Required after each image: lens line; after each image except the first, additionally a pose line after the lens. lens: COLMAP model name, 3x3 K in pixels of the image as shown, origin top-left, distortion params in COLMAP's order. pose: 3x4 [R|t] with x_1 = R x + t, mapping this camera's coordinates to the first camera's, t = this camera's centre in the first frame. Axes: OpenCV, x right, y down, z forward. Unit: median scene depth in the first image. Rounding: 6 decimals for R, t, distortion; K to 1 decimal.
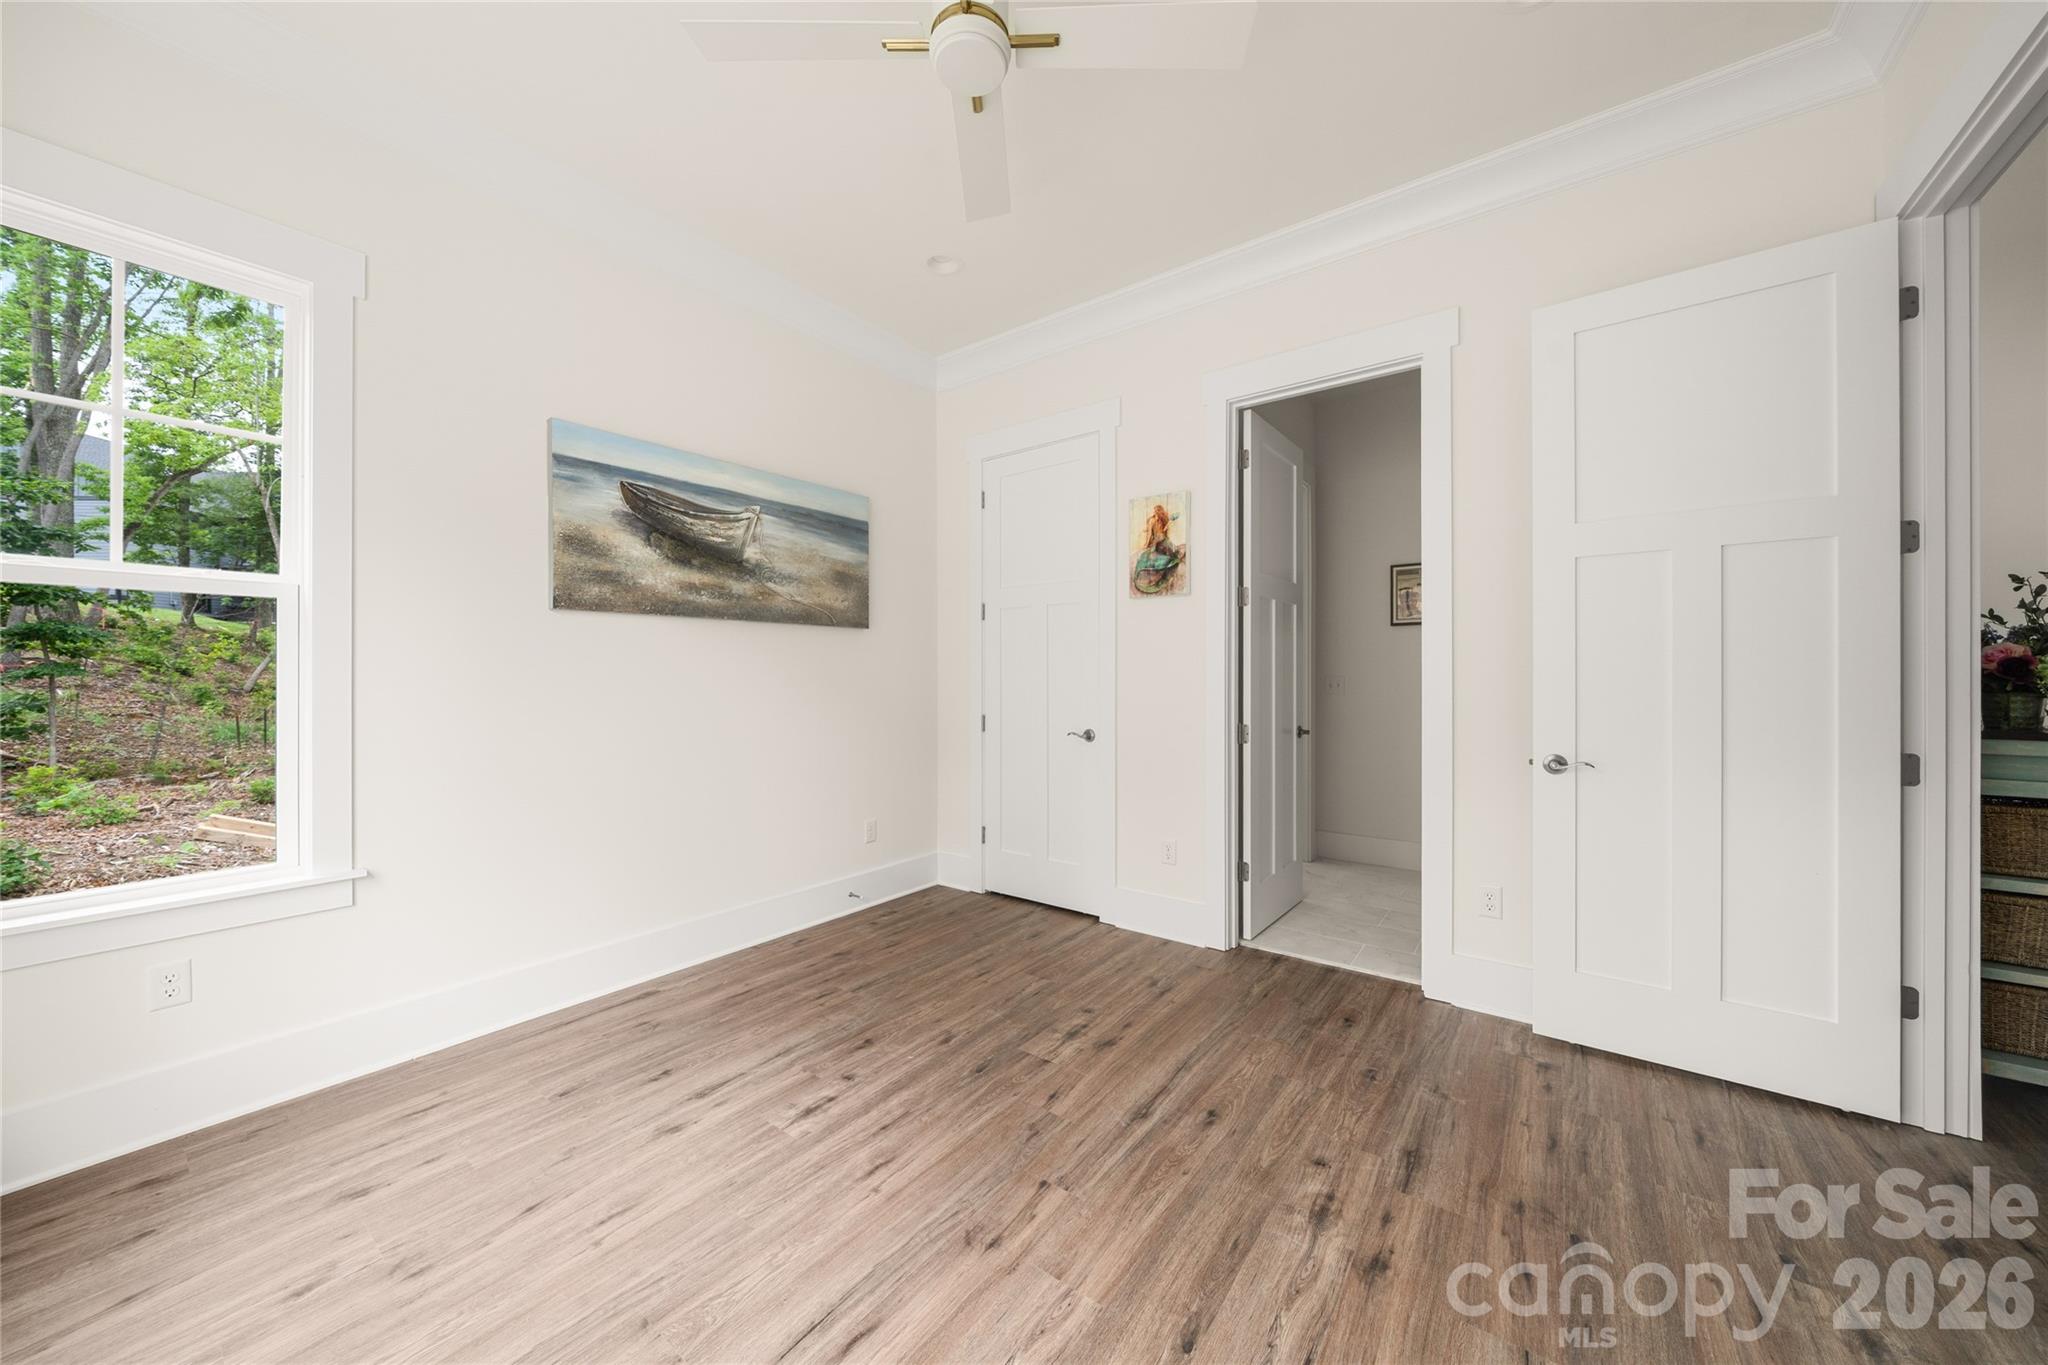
lens RADIAL K [[714.7, 0, 1029.5], [0, 714.7, 684.3], [0, 0, 1]] dist [-0.003791, 0.000021]
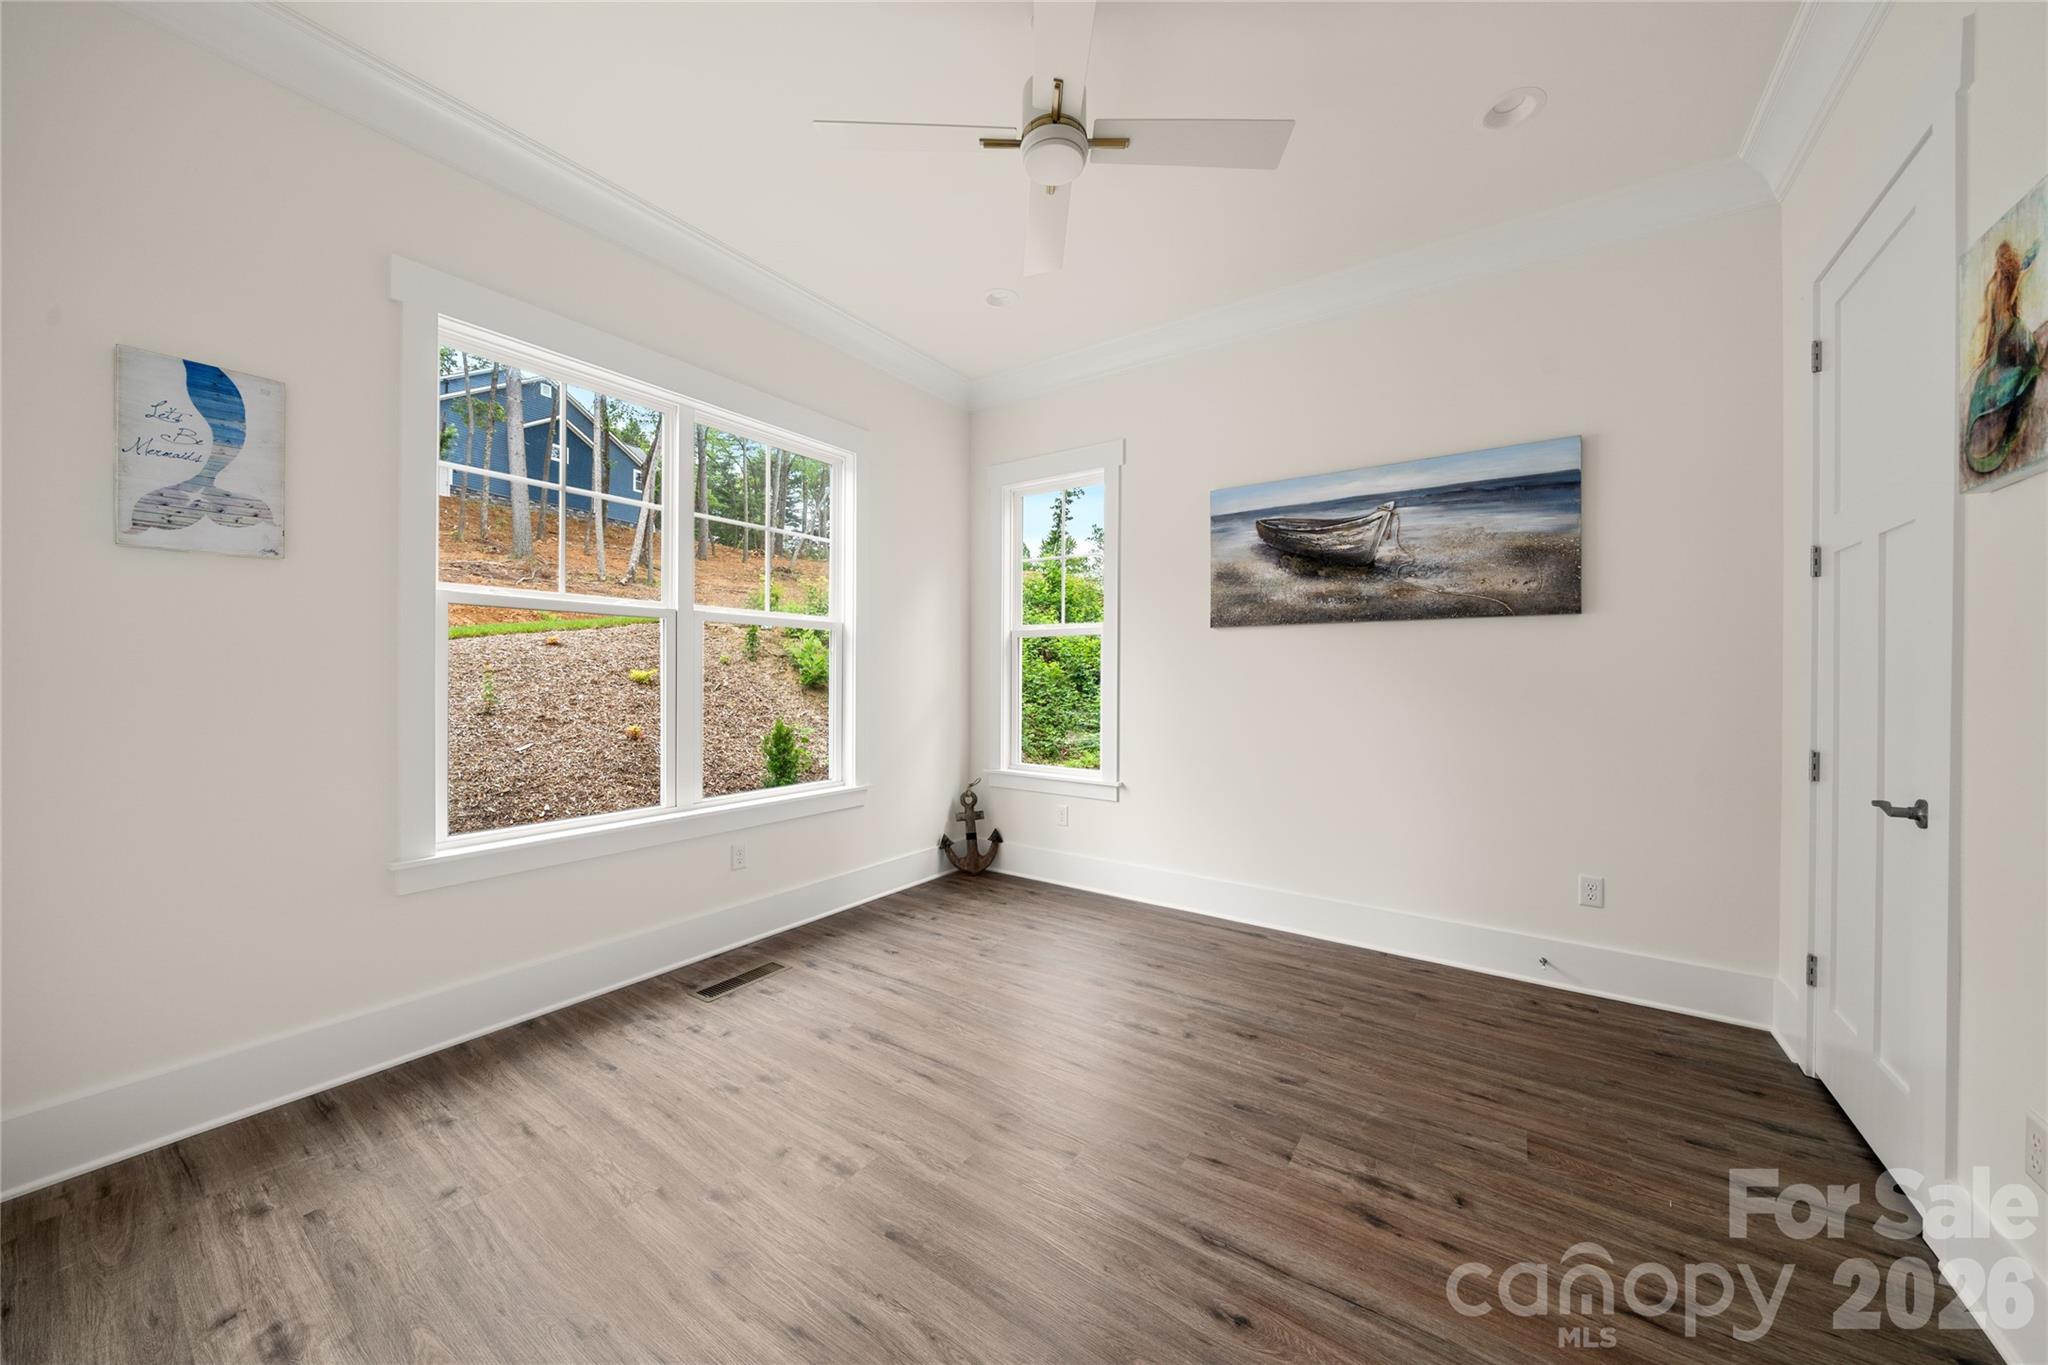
lens RADIAL K [[714.7, 0, 1029.8], [0, 714.7, 684.5], [0, 0, 1]] dist [-0.003791, 0.000021]
pose [[0.030036, 0.015229, -0.999433, 0.655502], [-0.017418, 0.999740, 0.014710, -0.007904], [0.999397, 0.016966, 0.030293, 0.548265]]
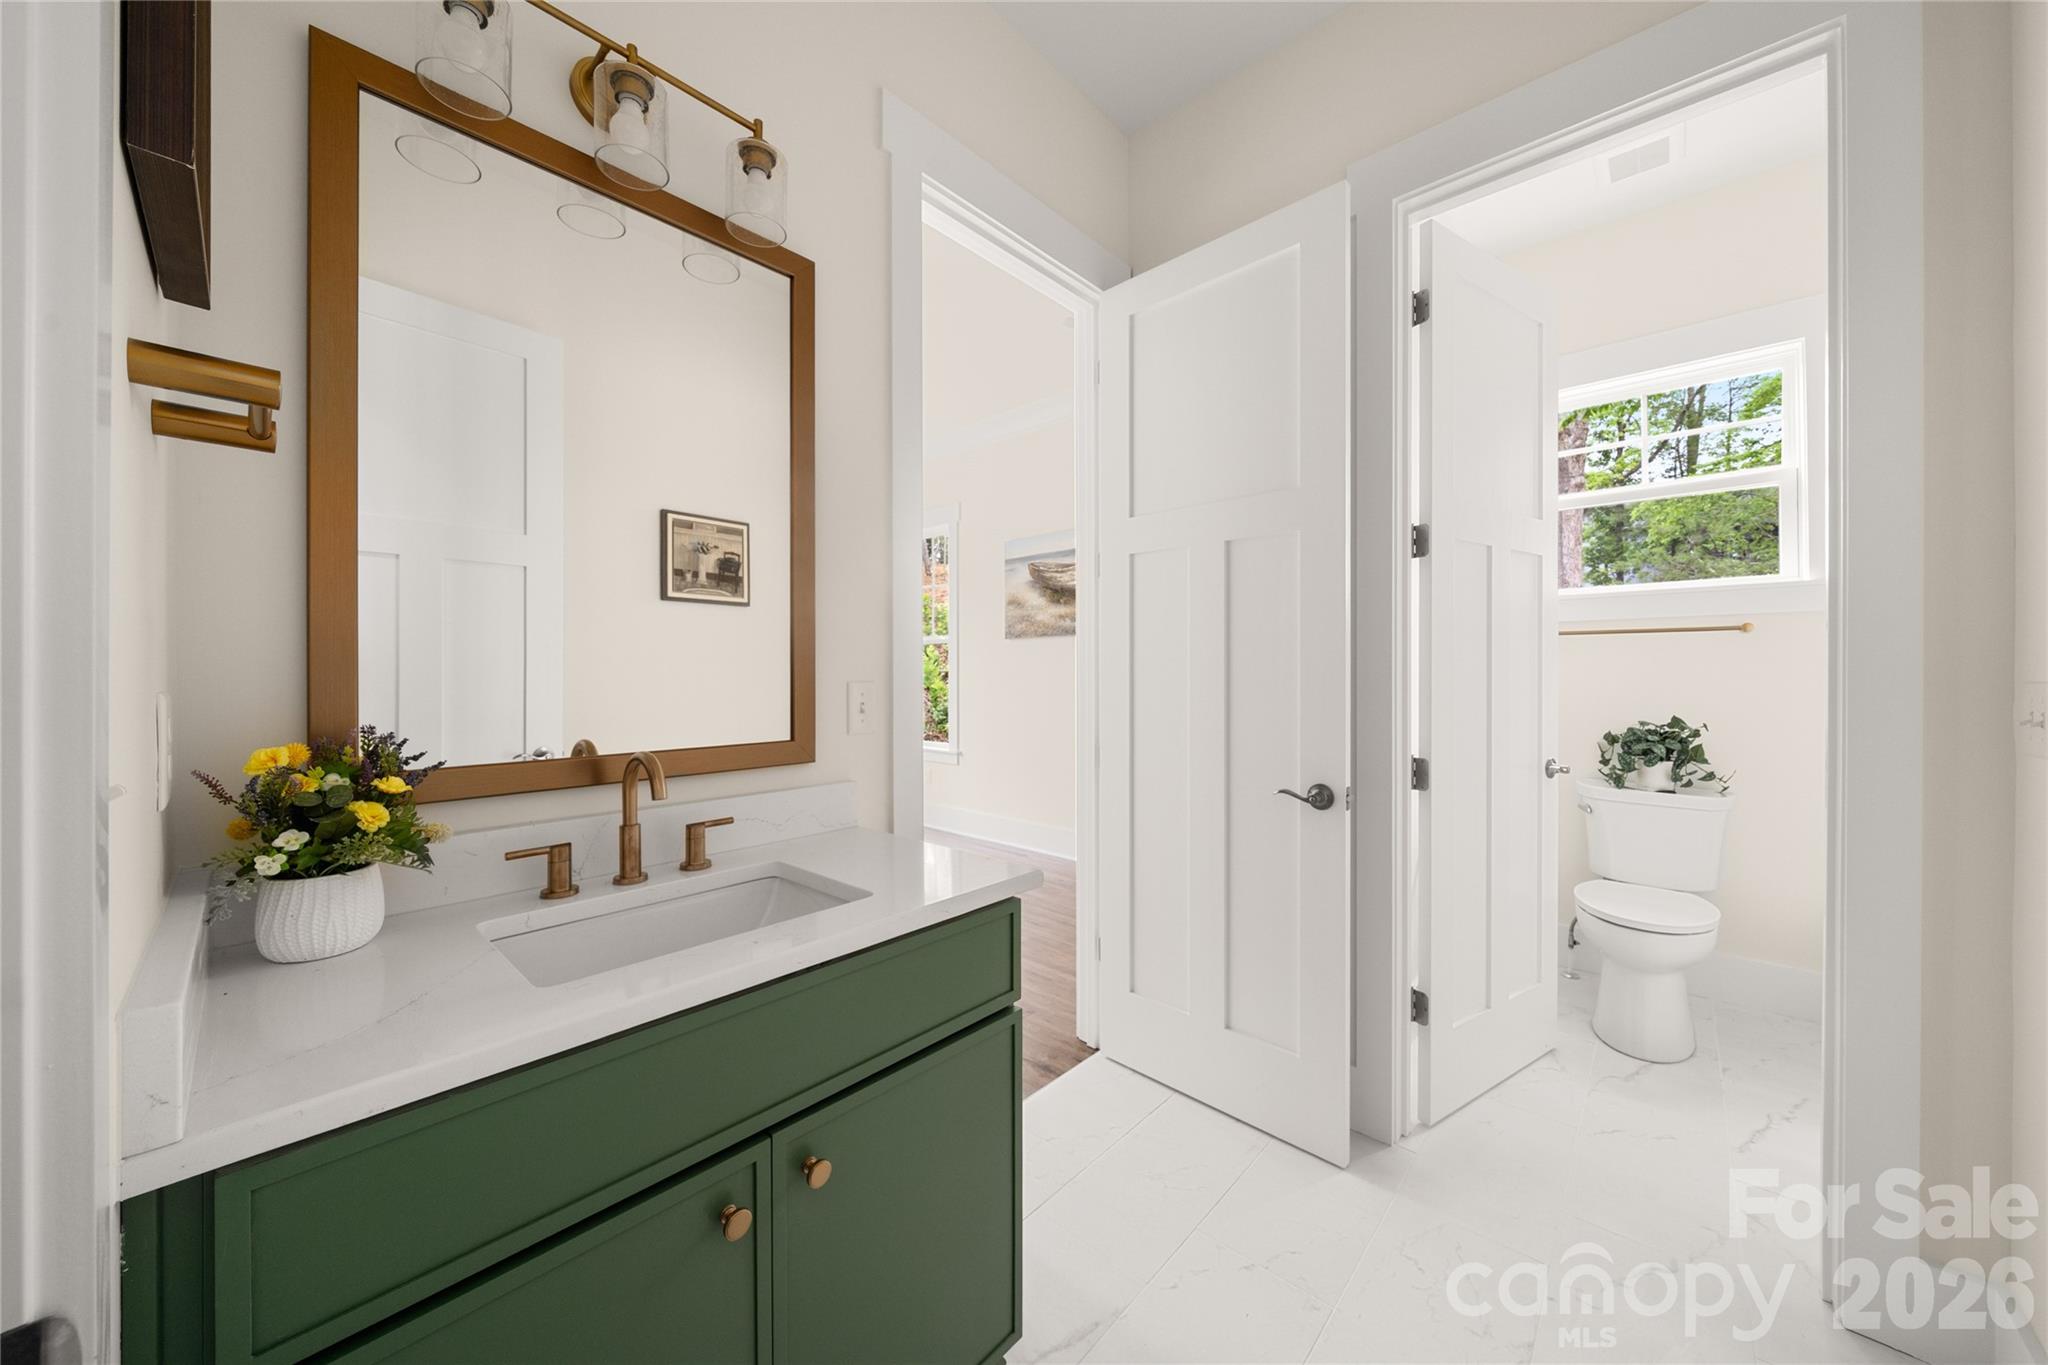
lens RADIAL K [[714.7, 0, 1026.7], [0, 714.7, 679.6], [0, 0, 1]] dist [-0.003791, 0.000021]
pose [[-0.117852, 0.004276, -0.993022, 1.158092], [-0.016614, 0.999842, 0.006277, -0.006430], [0.992892, 0.017237, -0.117762, 1.170845]]
